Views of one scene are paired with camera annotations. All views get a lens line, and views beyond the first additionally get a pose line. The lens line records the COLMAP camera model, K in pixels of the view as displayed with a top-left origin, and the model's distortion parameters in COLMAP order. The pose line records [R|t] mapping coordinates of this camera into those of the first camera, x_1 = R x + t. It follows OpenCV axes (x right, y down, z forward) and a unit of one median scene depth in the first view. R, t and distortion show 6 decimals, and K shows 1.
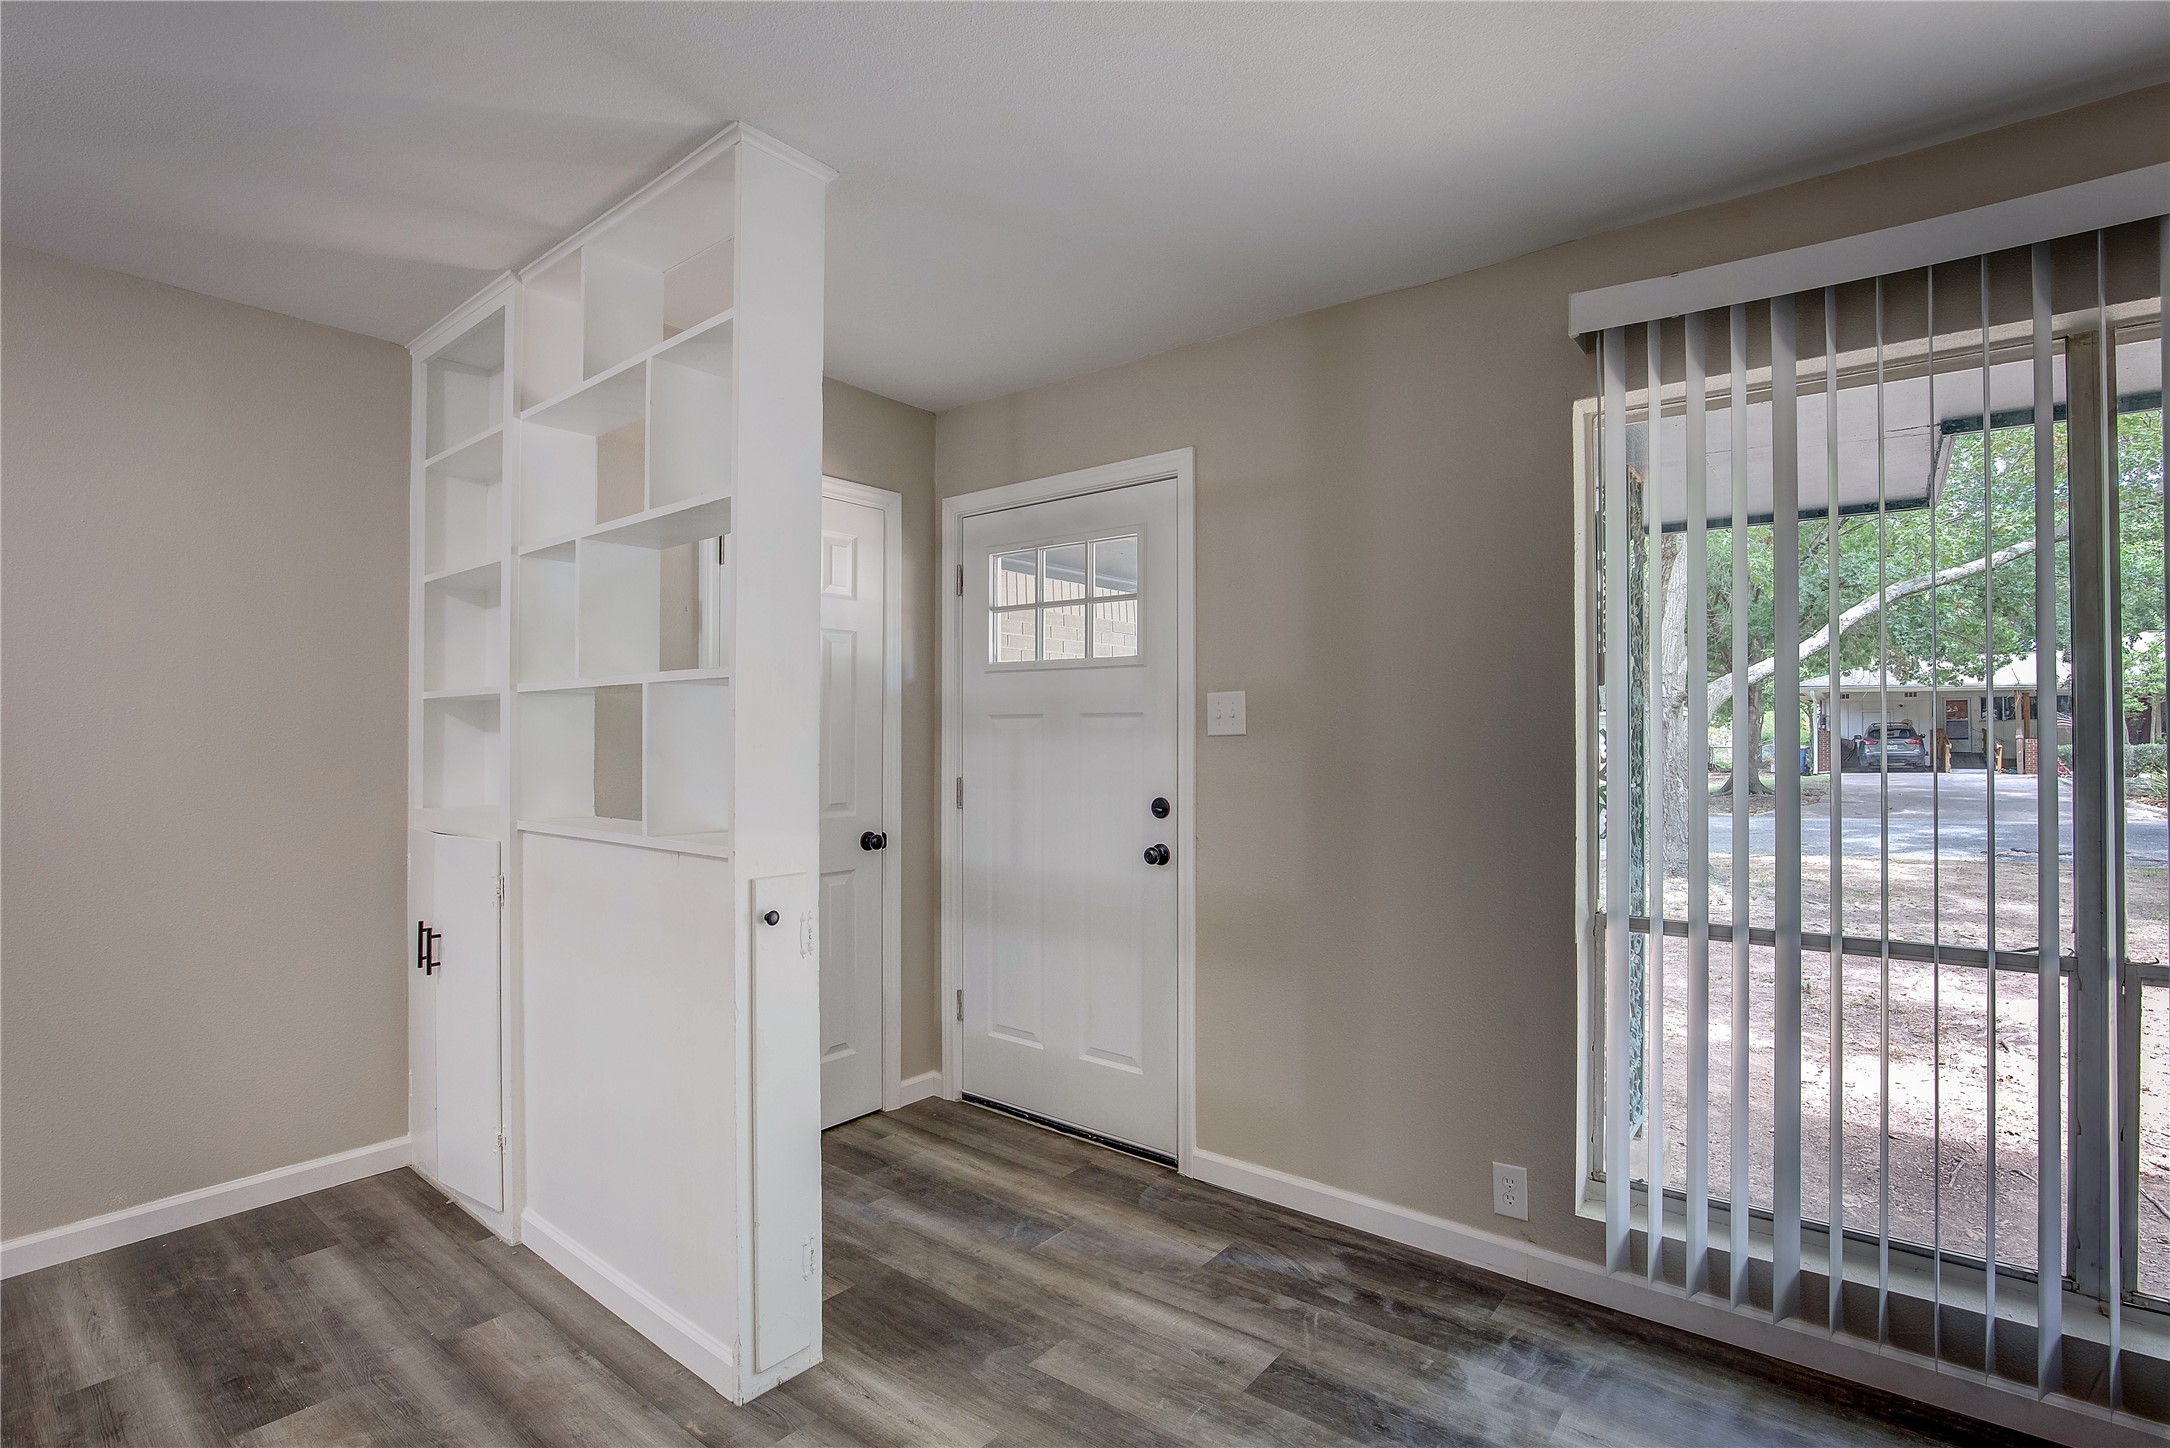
lens RADIAL K [[1008.1, 0, 1124.2], [0, 1008.1, 722.8], [0, 0, 1]] dist [-0.027592, 0.001505]
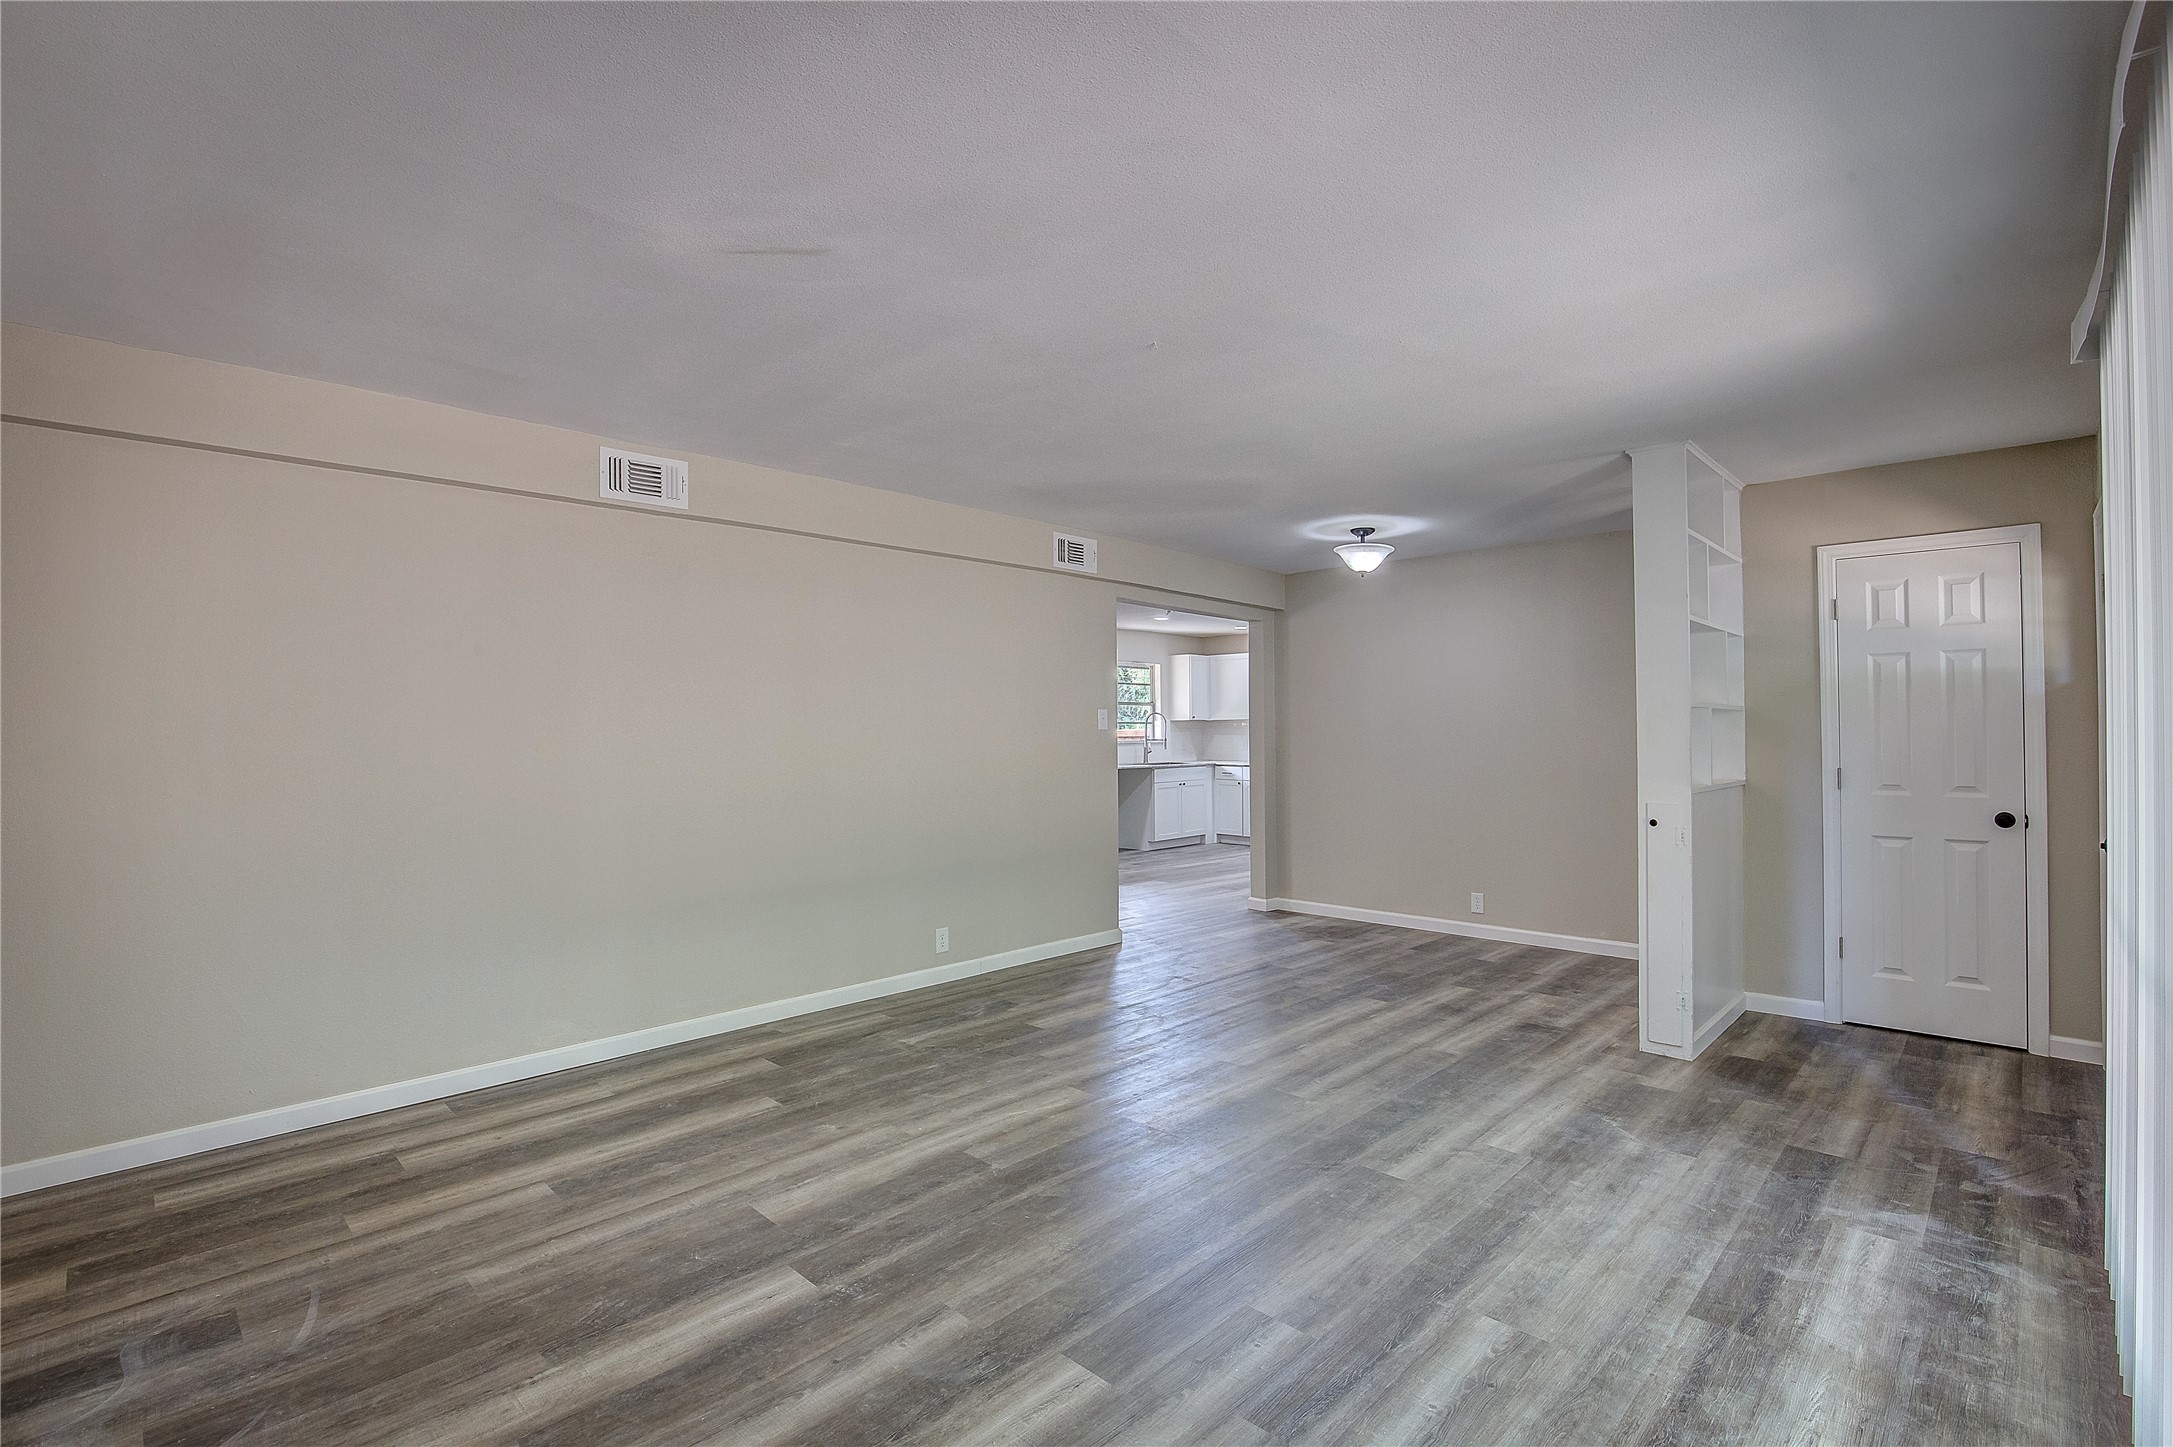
lens RADIAL K [[993.3, 0, 1086.5], [0, 993.3, 723.5], [0, 0, 1]] dist [-0.036184, 0.007913]
pose [[-0.115761, -0.011248, -0.993213, 1.342959], [0.020475, 0.999696, -0.013708, -0.005617], [0.993066, -0.021923, -0.115496, 0.055776]]
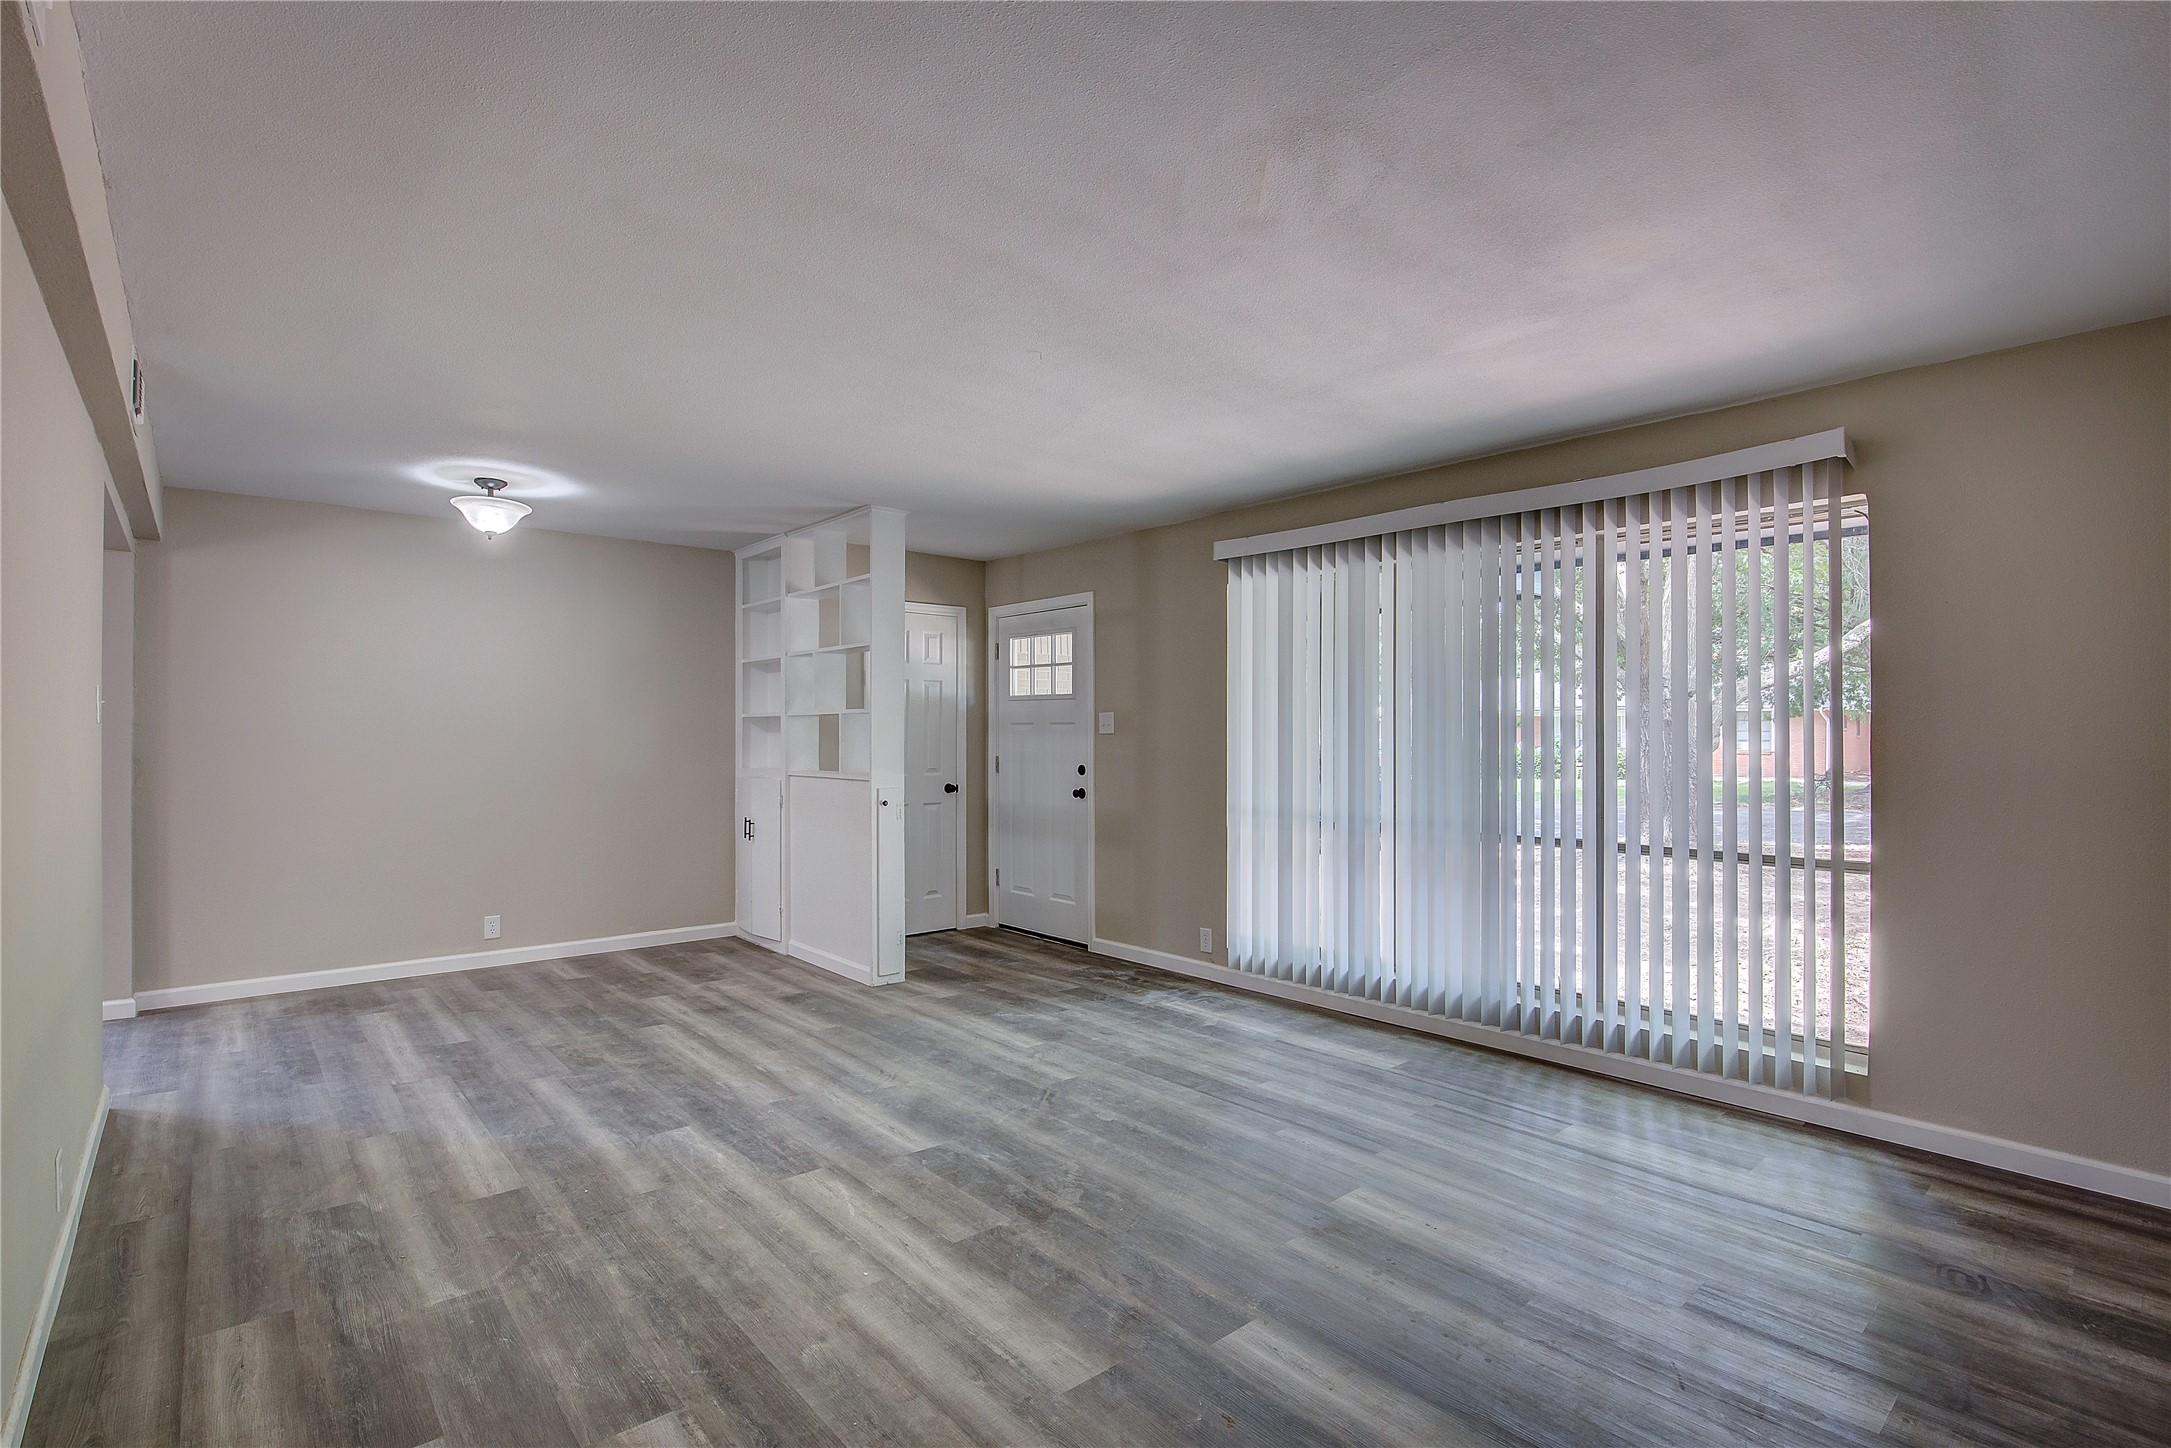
lens RADIAL K [[1008.5, 0, 1124.7], [0, 1008.5, 722.8], [0, 0, 1]] dist [-0.027592, 0.001505]
pose [[0.985167, -0.002364, -0.171583, 0.540892], [0.002822, 0.999993, 0.002426, -0.016464], [0.171576, -0.002875, 0.985167, -1.118095]]
